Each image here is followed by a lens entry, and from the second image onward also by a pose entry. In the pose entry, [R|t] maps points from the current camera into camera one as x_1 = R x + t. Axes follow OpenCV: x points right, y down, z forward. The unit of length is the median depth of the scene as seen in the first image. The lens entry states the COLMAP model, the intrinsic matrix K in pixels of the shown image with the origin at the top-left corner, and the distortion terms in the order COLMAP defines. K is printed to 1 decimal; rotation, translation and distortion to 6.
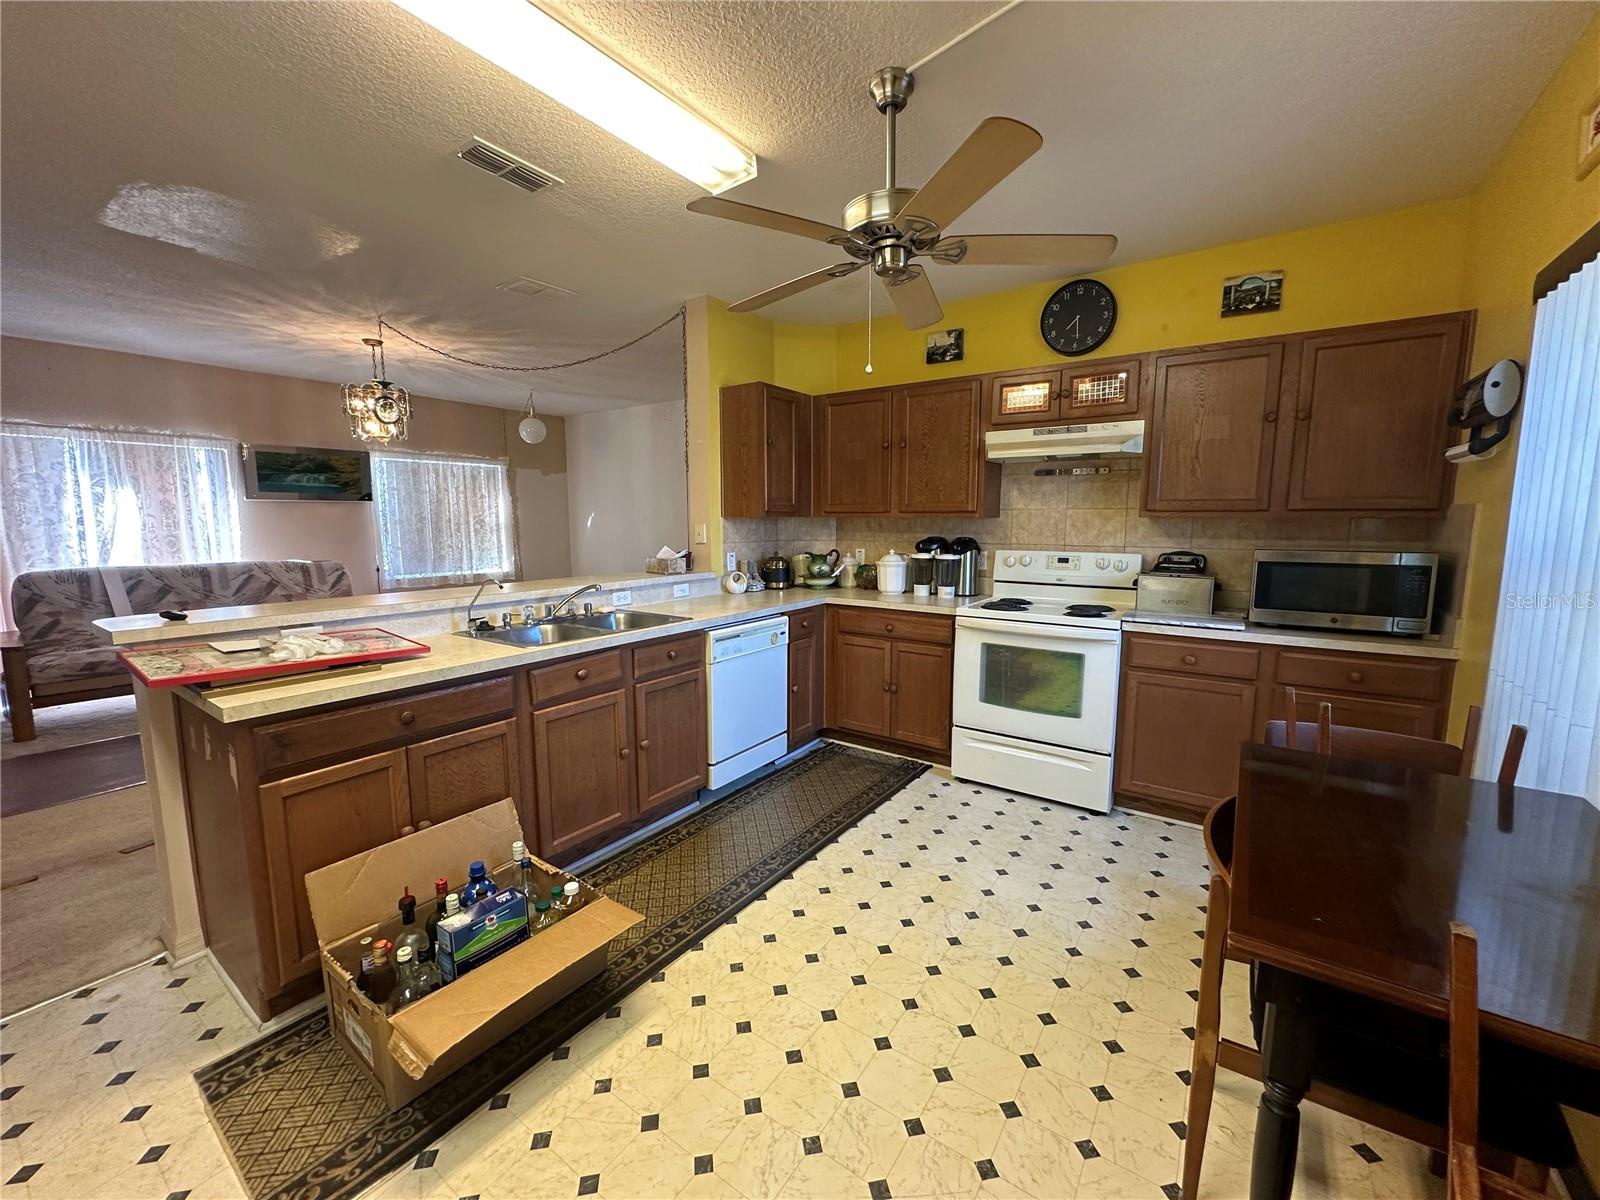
lens RADIAL K [[639.4, 0, 801.2], [0, 639.4, 600.5], [0, 0, 1]] dist [-0.004106, 0.000807]
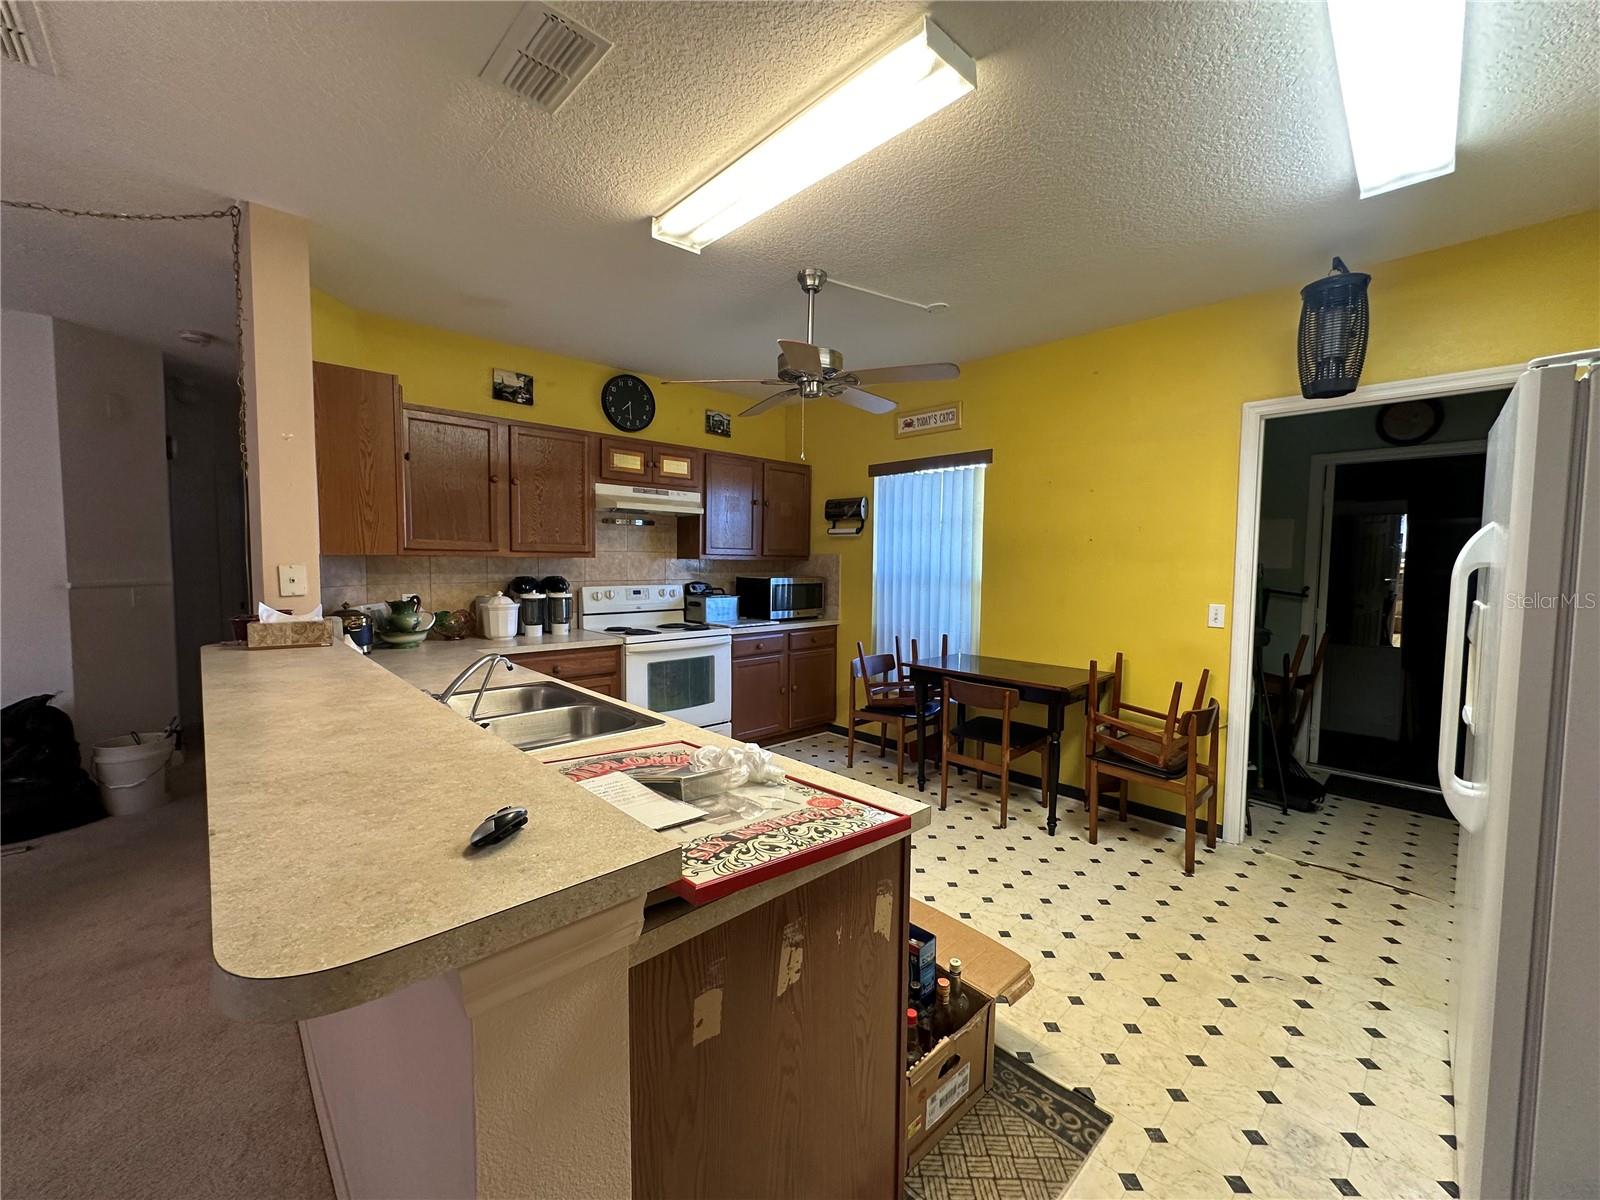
lens RADIAL K [[639.4, 0, 804.3], [0, 639.4, 597.5], [0, 0, 1]] dist [-0.004106, 0.000807]
pose [[0.192774, -0.054522, 0.979727, -0.789156], [0.114468, 0.992888, 0.032731, -0.058763], [-0.974544, 0.105837, 0.197644, 0.451992]]
